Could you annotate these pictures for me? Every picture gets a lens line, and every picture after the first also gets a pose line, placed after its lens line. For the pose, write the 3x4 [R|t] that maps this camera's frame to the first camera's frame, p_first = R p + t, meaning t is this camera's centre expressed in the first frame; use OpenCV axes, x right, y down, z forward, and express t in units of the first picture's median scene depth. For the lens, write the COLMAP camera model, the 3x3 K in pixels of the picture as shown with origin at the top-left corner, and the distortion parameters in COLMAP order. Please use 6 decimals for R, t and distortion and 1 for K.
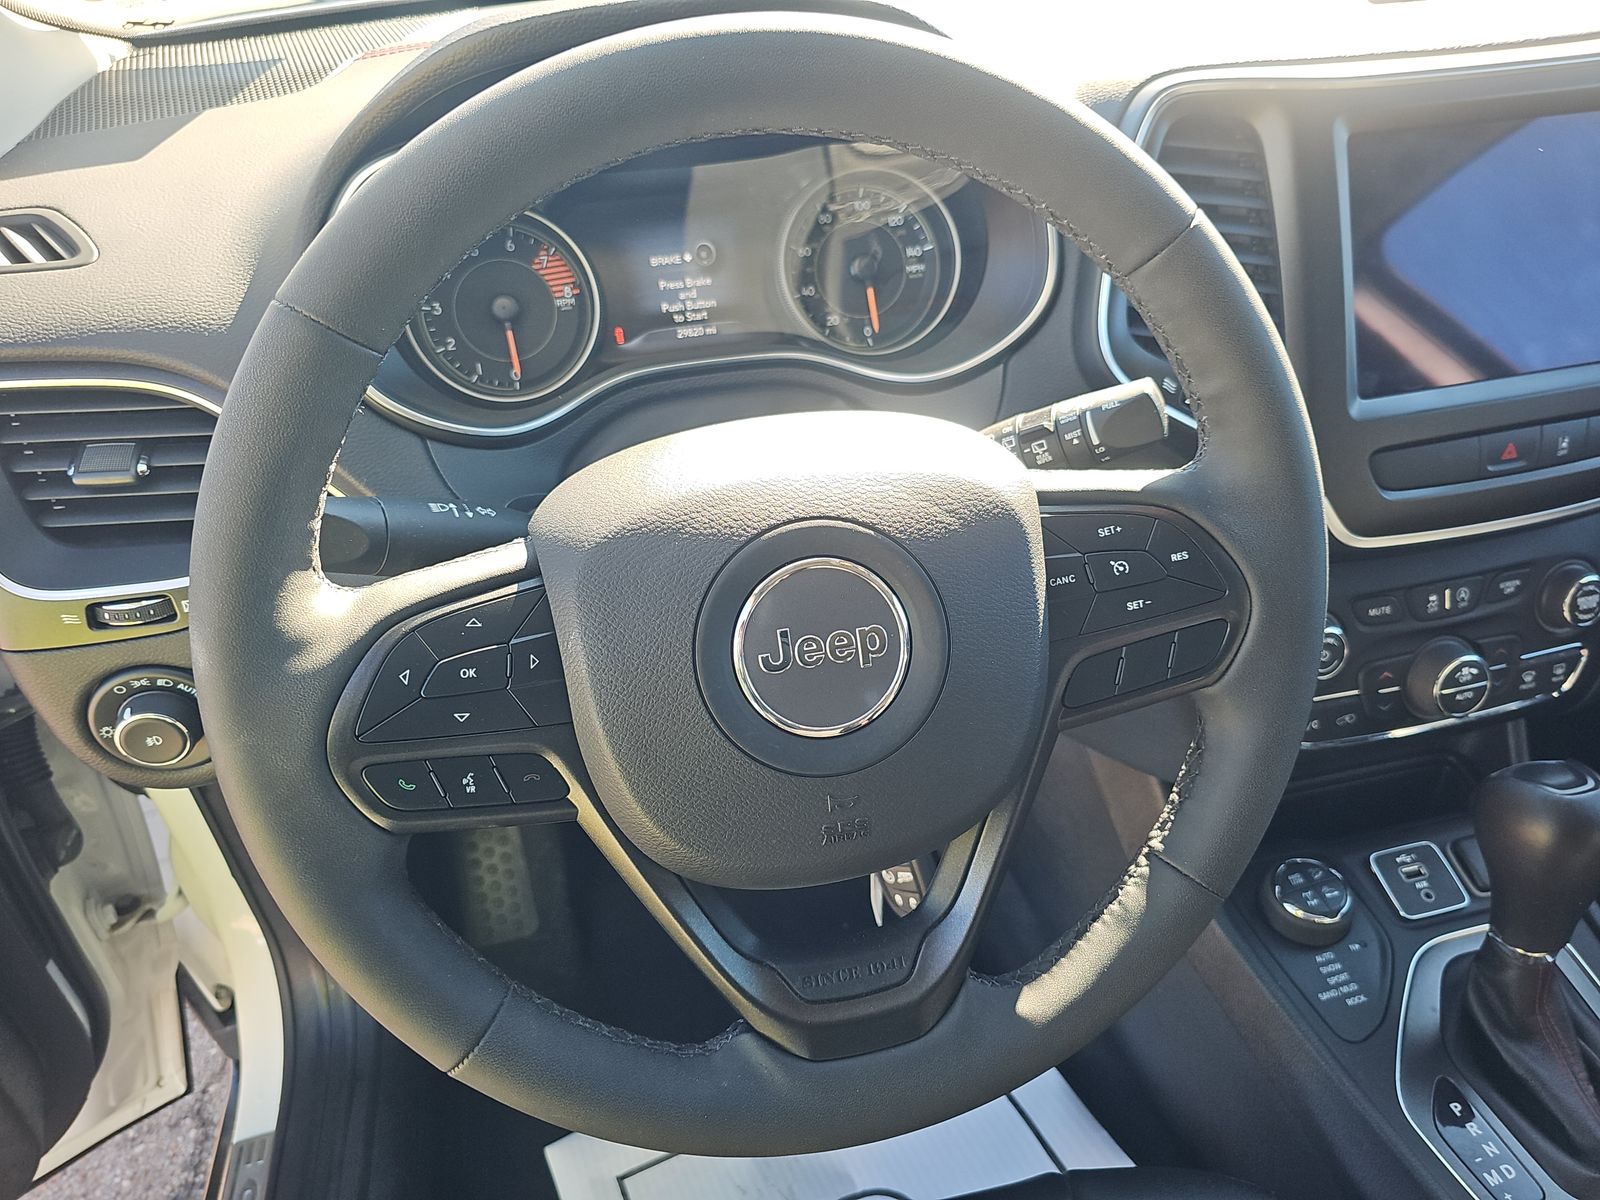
lens RADIAL K [[1086.3, 0, 785.8], [0, 1086.3, 602.3], [0, 0, 1]] dist [-0.000383, -0.010932]
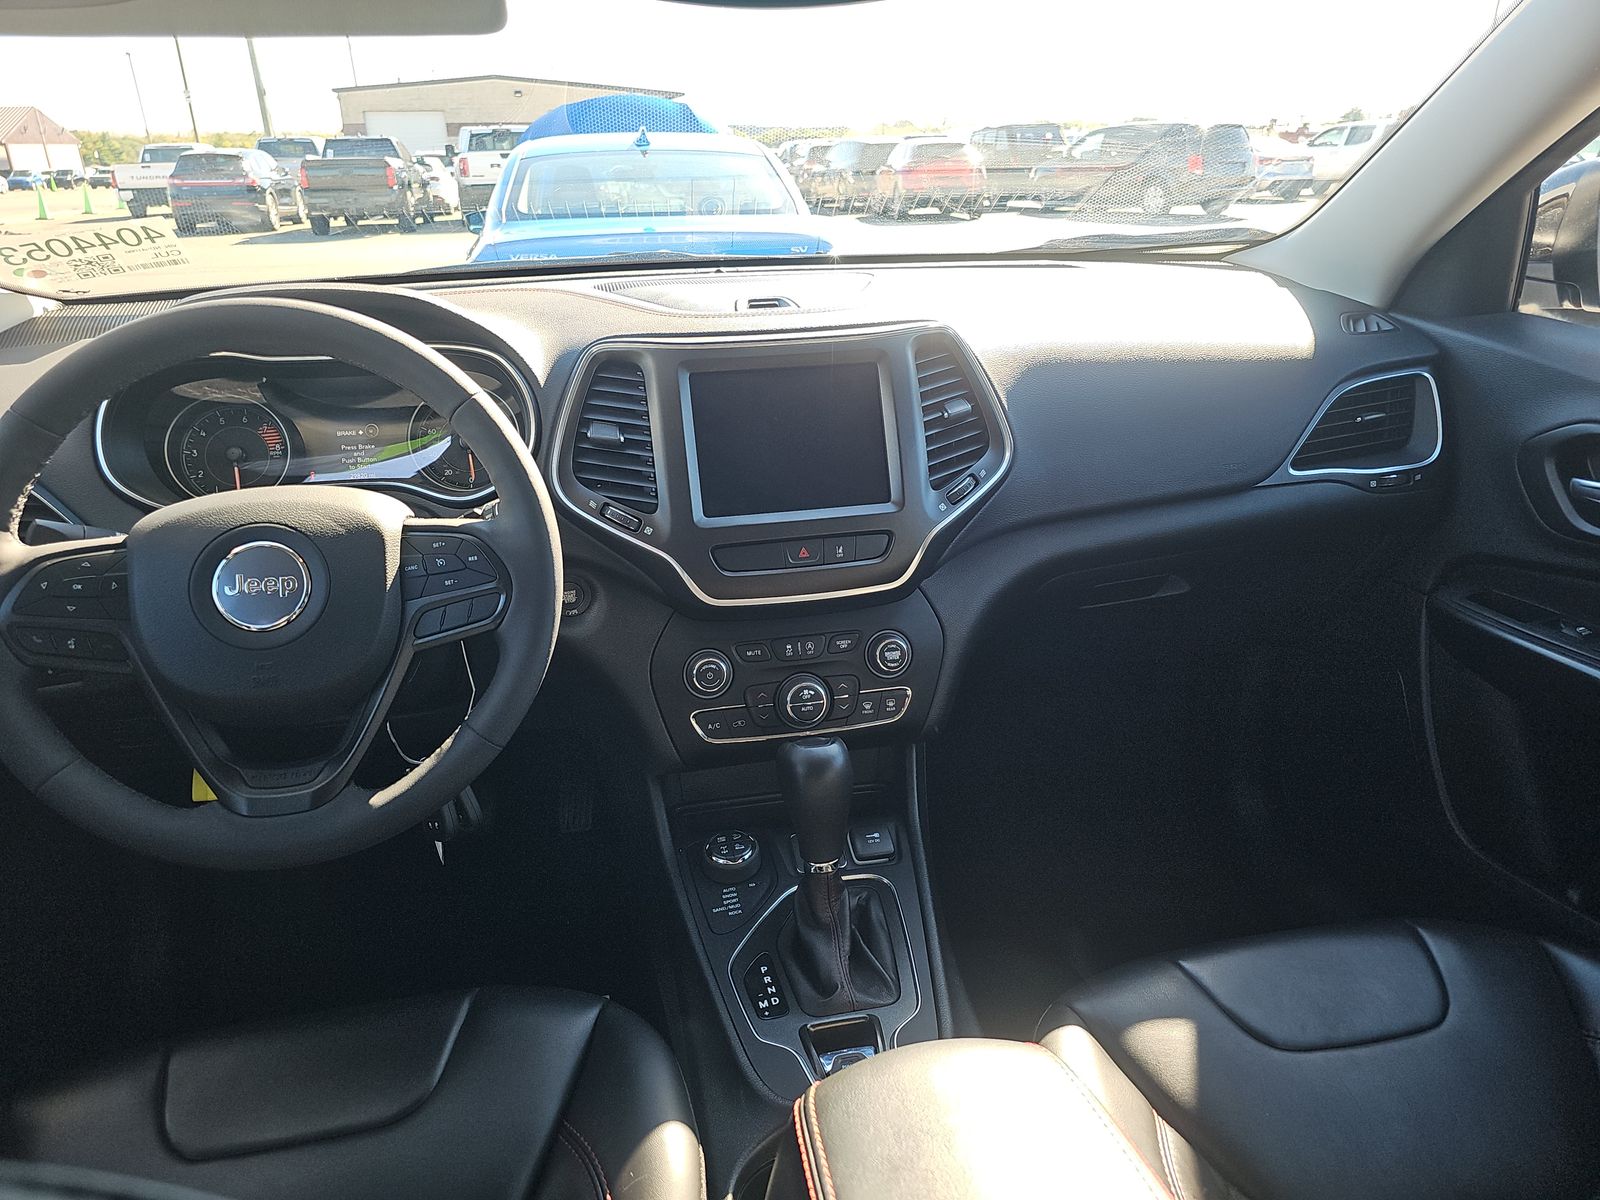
lens RADIAL K [[1086.3, 0, 812.0], [0, 1086.3, 606.5], [0, 0, 1]] dist [-0.000383, -0.010932]
pose [[0.999296, 0.036361, -0.009277, 0.643057], [-0.037517, 0.973444, -0.225829, 0.296563], [0.000819, 0.226018, 0.974123, -0.562463]]
